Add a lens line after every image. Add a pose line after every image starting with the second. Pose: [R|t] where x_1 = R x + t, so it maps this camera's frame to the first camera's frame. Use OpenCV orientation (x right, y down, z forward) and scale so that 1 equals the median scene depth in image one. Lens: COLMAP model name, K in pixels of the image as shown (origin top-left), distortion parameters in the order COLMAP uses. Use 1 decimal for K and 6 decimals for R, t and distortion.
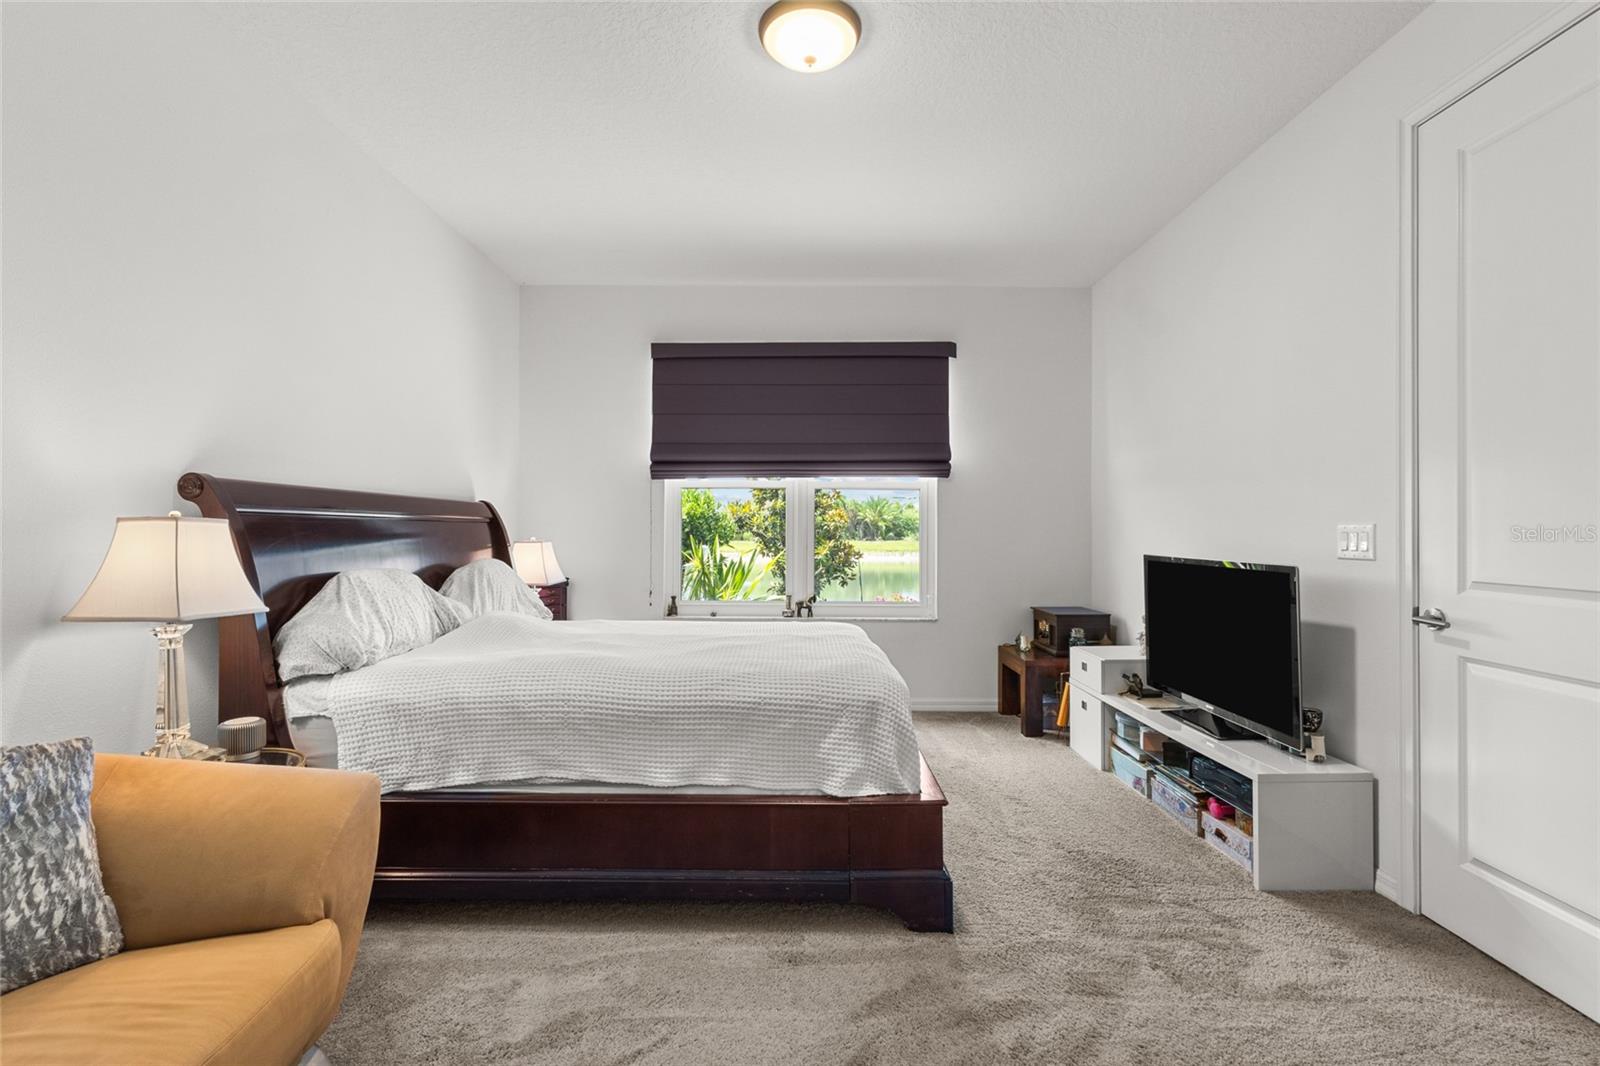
lens RADIAL K [[744.0, 0, 795.1], [0, 744.0, 532.5], [0, 0, 1]] dist [0.004506, 0.000126]
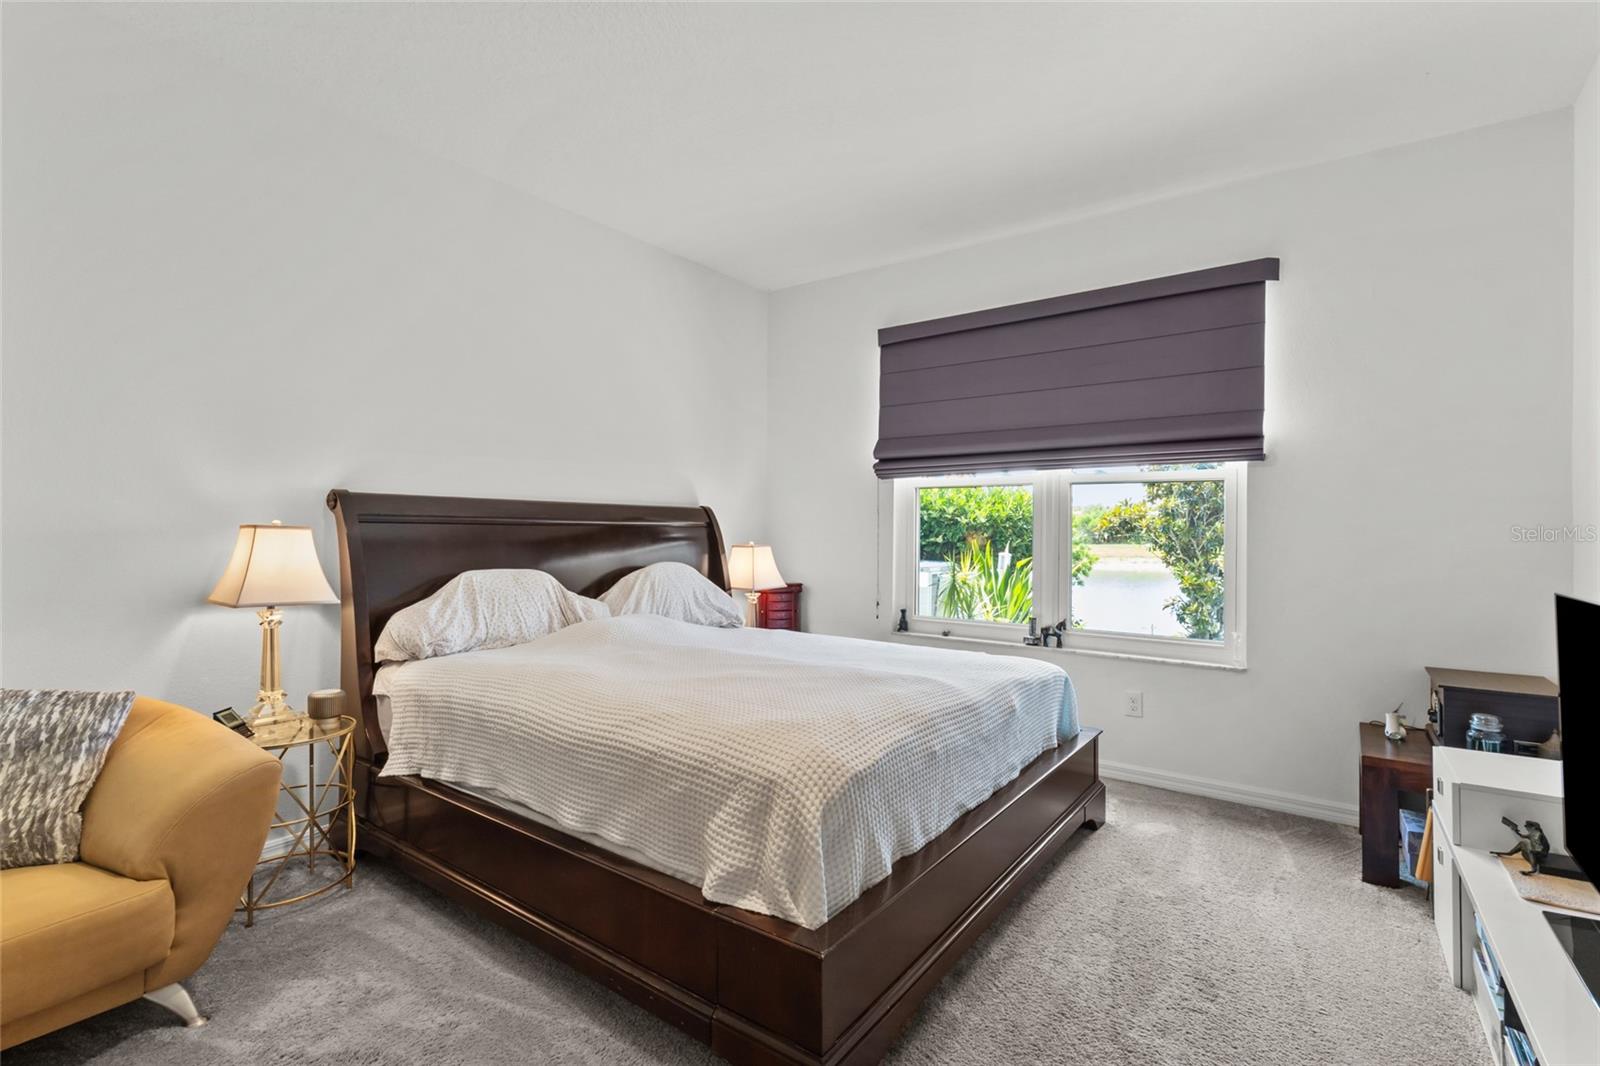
lens RADIAL K [[744.0, 0, 798.1], [0, 744.0, 530.9], [0, 0, 1]] dist [0.004506, 0.000126]
pose [[0.806167, 0.004499, -0.591671, 0.351376], [-0.007060, 0.999973, -0.002016, -0.007816], [0.591646, 0.005803, 0.806177, 0.277925]]
